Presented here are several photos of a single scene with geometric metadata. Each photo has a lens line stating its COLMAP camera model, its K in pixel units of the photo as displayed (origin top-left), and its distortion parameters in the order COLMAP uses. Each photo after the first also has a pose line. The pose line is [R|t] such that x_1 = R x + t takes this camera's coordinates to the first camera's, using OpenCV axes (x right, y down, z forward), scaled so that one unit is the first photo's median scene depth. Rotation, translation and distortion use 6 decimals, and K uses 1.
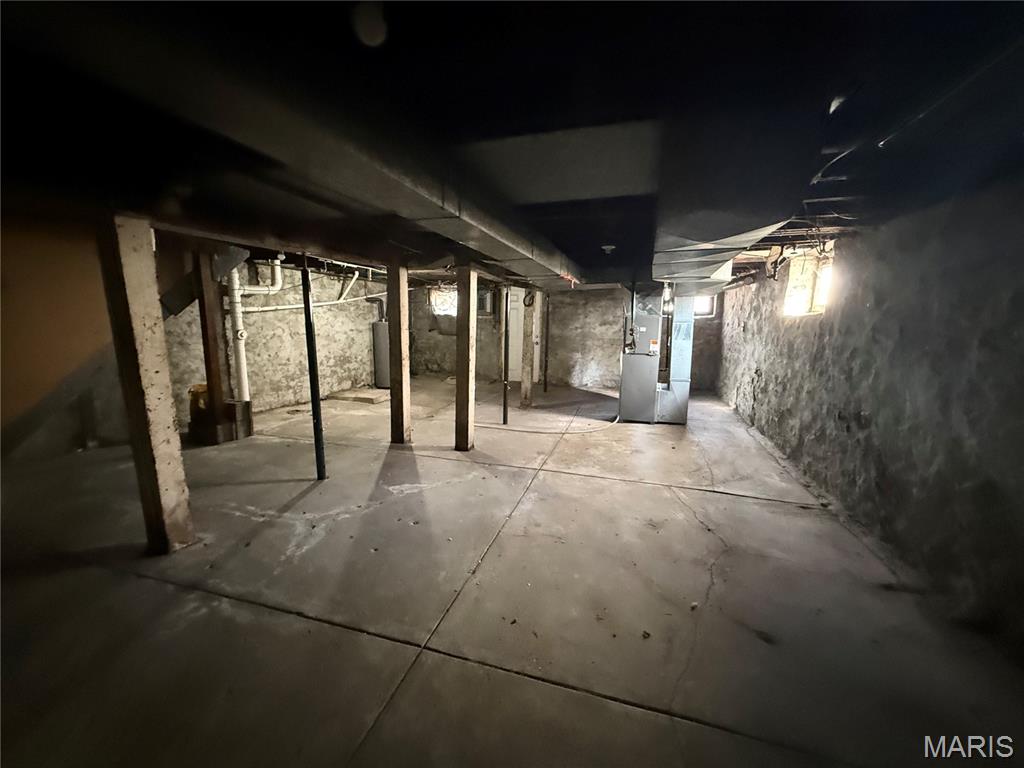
lens RADIAL K [[406.3, 0, 510.2], [0, 406.3, 384.5], [0, 0, 1]] dist [-0.001571, 0.000461]
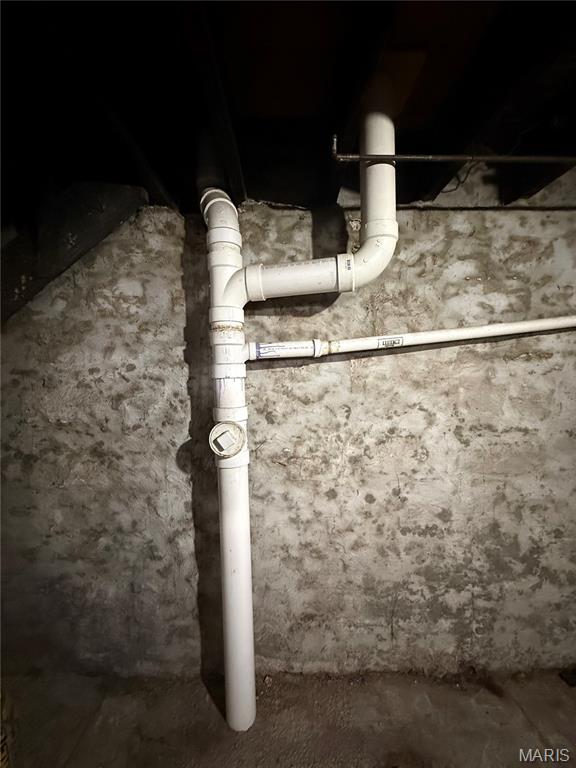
lens RADIAL K [[304.7, 0, 288.0], [0, 304.7, 384.0], [0, 0, 1]] dist [-0.001571, 0.000461]
pose [[0.323020, -0.005811, -0.946374, -0.380321], [-0.124503, 0.991029, -0.048581, -0.132680], [0.938167, 0.133519, 0.319398, 0.825101]]
